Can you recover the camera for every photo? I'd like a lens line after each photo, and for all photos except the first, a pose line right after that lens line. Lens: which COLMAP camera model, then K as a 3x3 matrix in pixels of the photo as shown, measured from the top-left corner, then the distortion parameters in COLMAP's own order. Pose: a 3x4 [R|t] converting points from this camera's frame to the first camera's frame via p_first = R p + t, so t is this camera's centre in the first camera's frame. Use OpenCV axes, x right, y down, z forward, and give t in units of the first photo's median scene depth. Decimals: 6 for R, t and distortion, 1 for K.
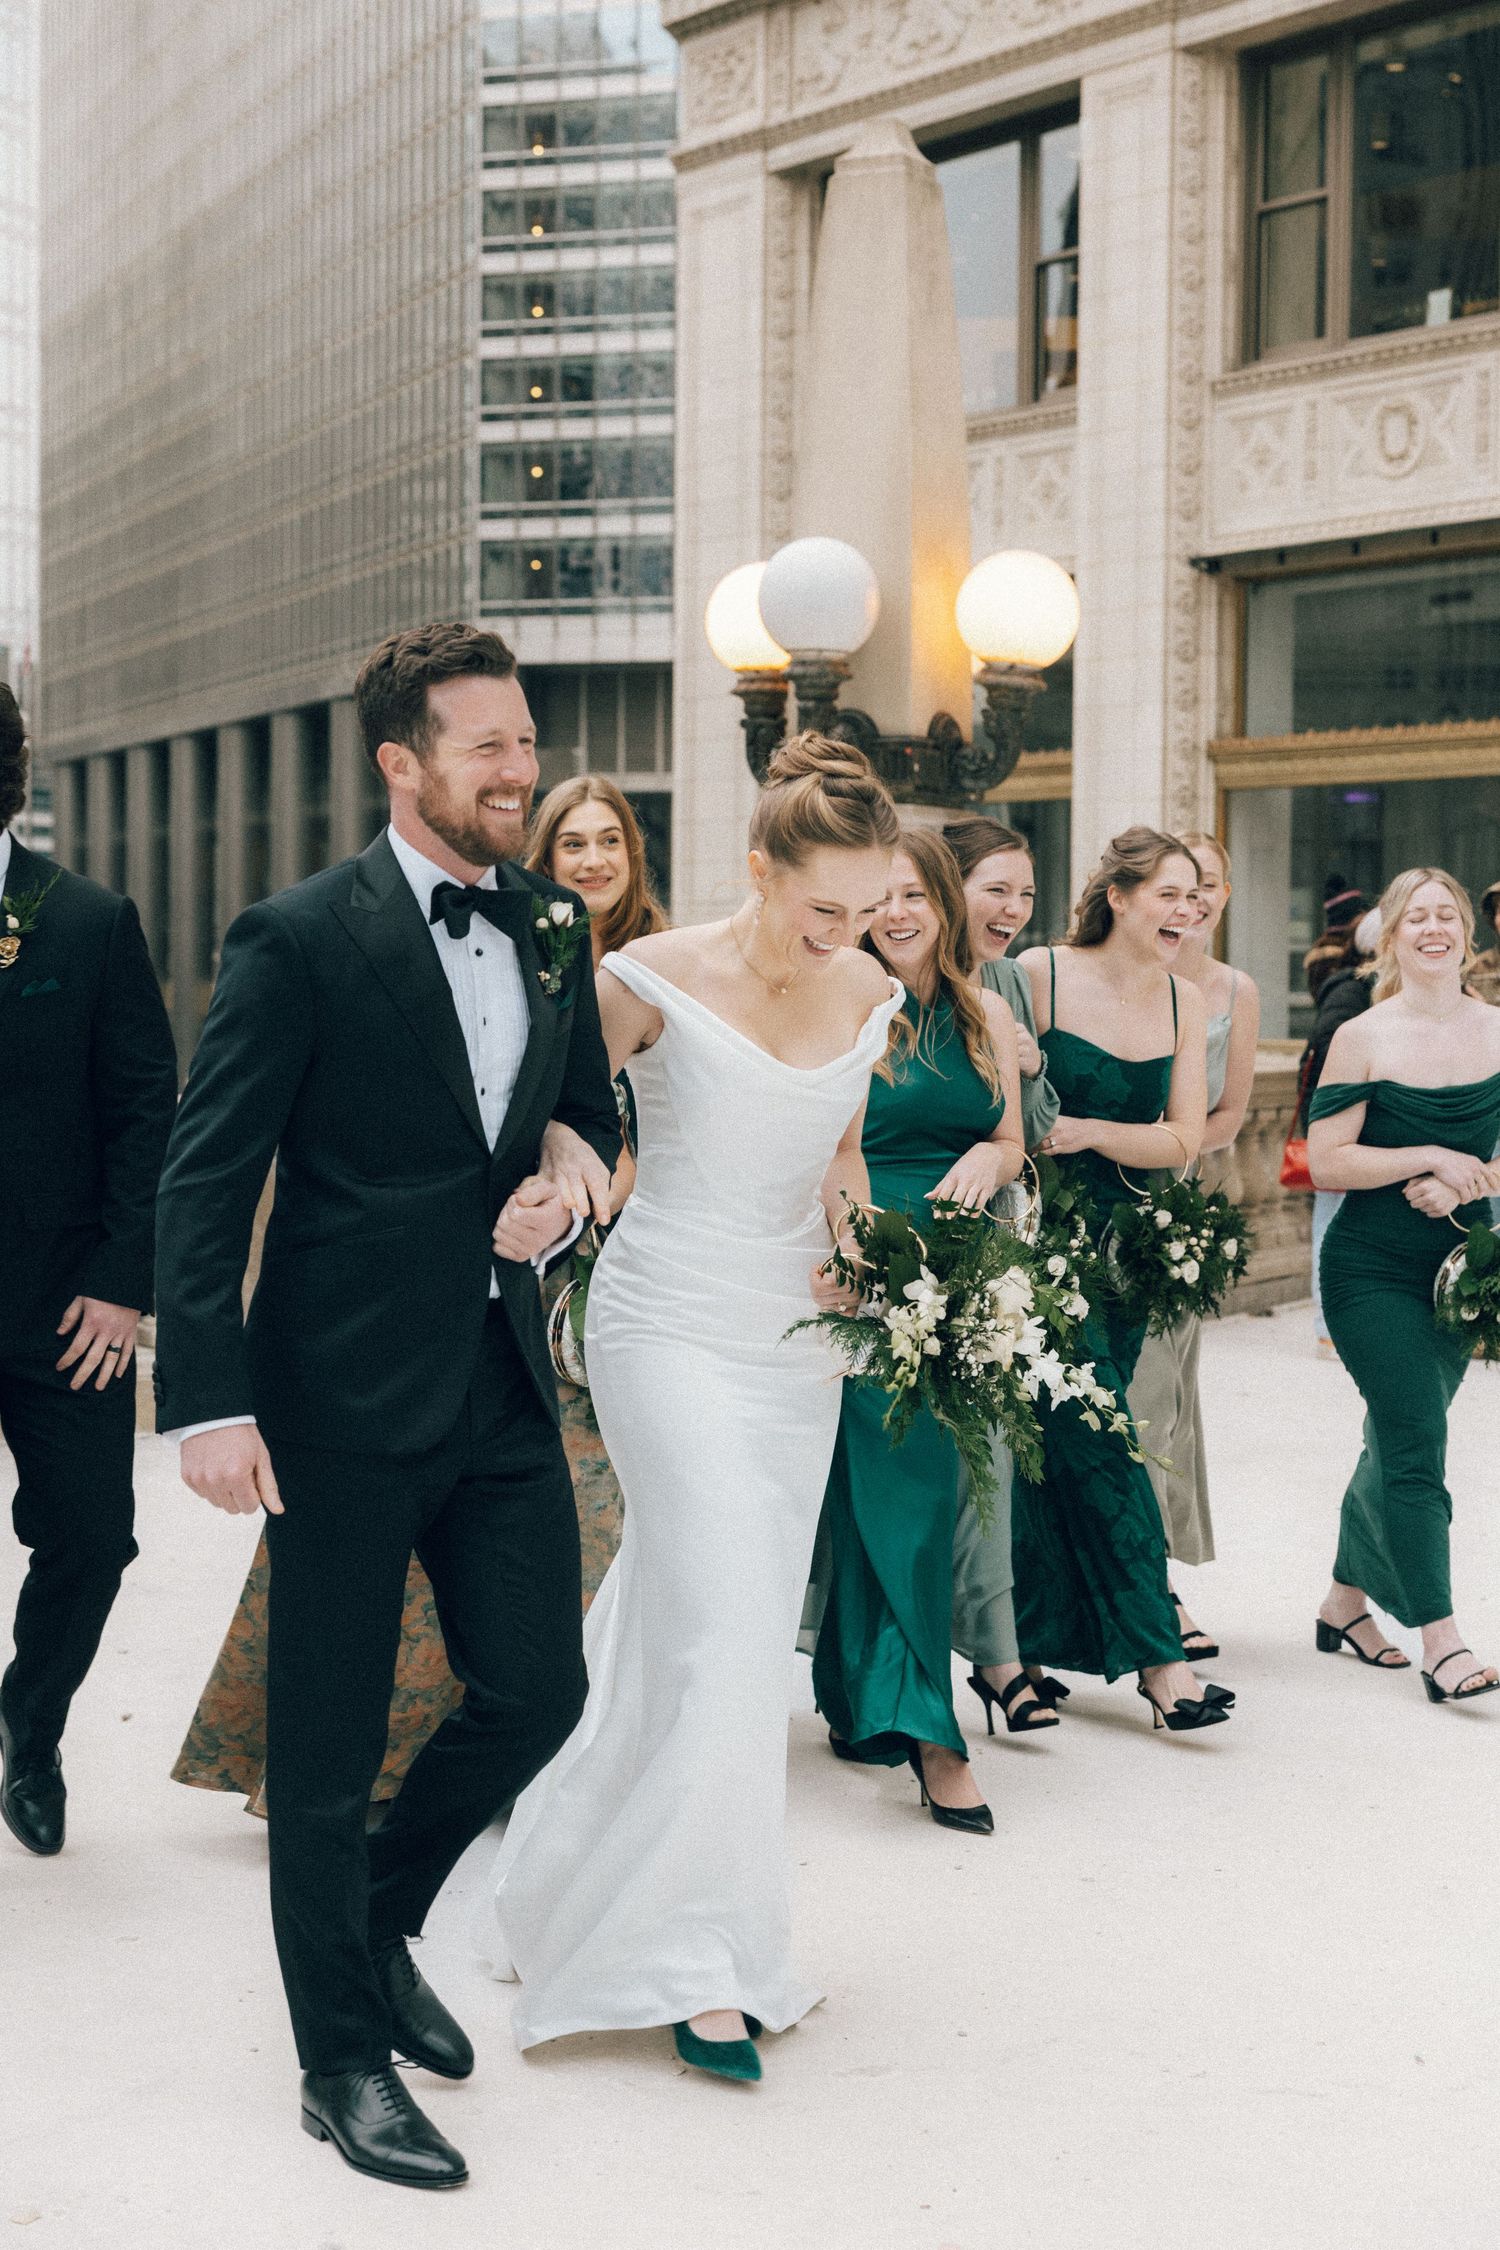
lens RADIAL K [[3663.7, 0, 751.1], [0, 3663.7, 1122.0], [0, 0, 1]] dist [-0.026283, 0.000000]
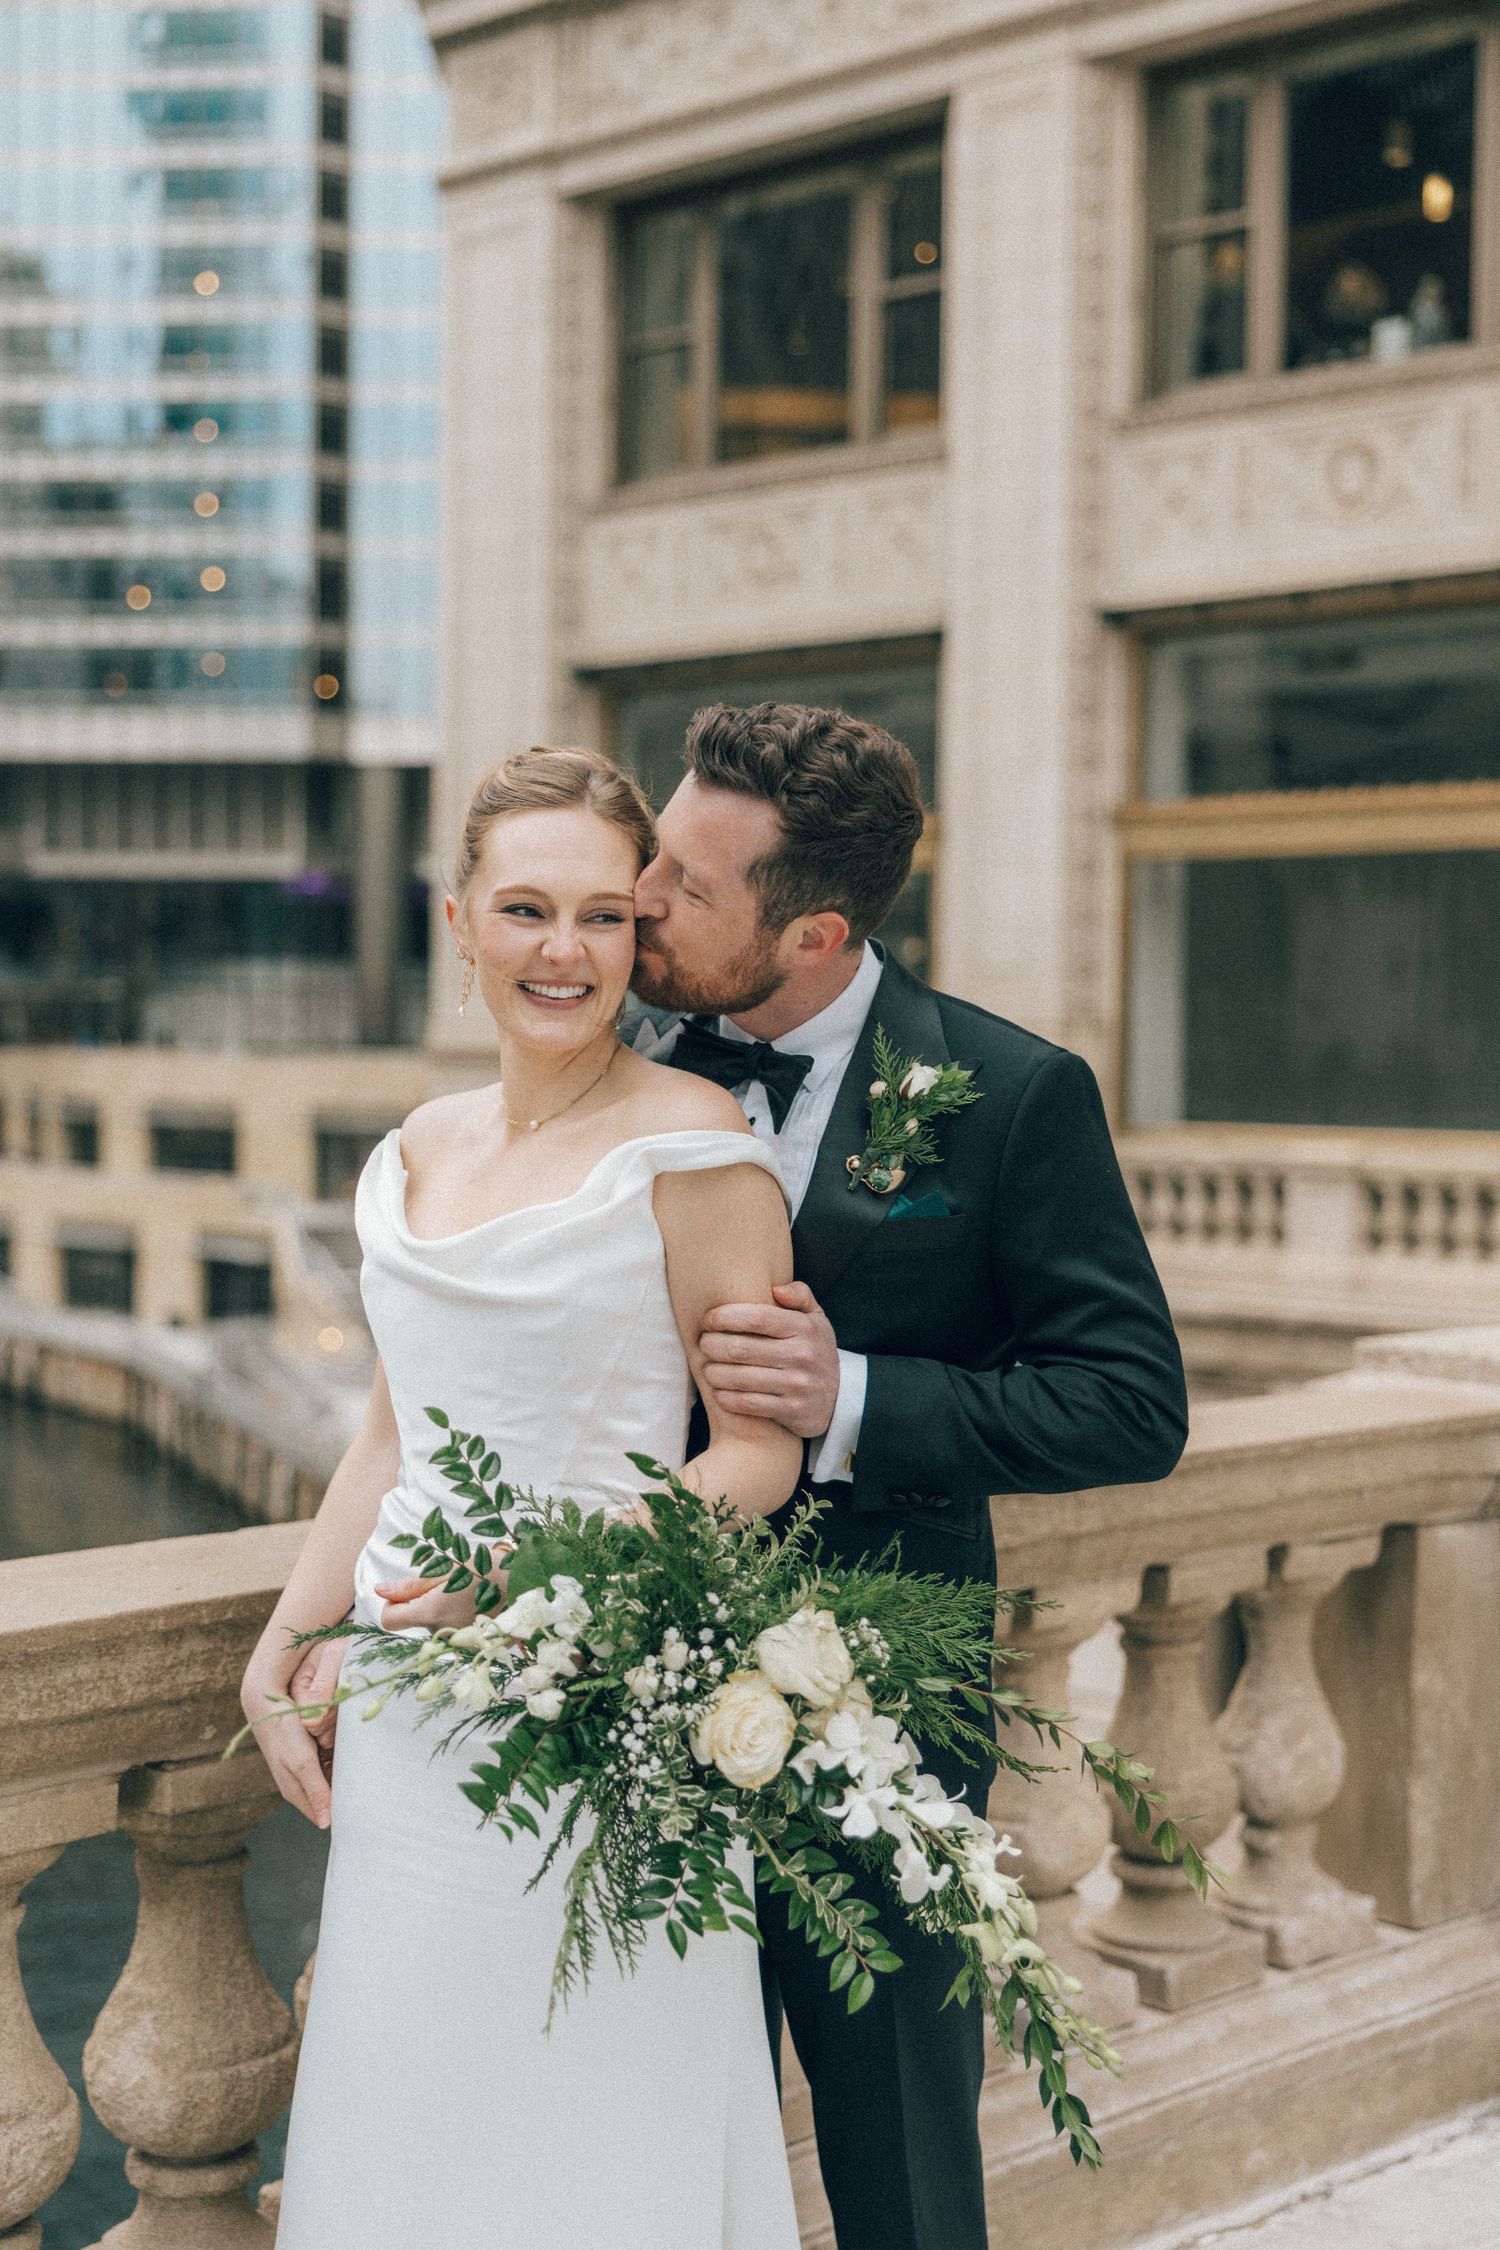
lens RADIAL K [[3380.0, 0, 748.3], [0, 3380.0, 1125.5], [0, 0, 1]] dist [-0.050305, 0.000000]
pose [[0.985331, -0.001131, 0.170653, -0.110201], [0.003795, 0.999876, -0.015286, -0.011209], [-0.170615, 0.015710, 0.985213, 0.179624]]
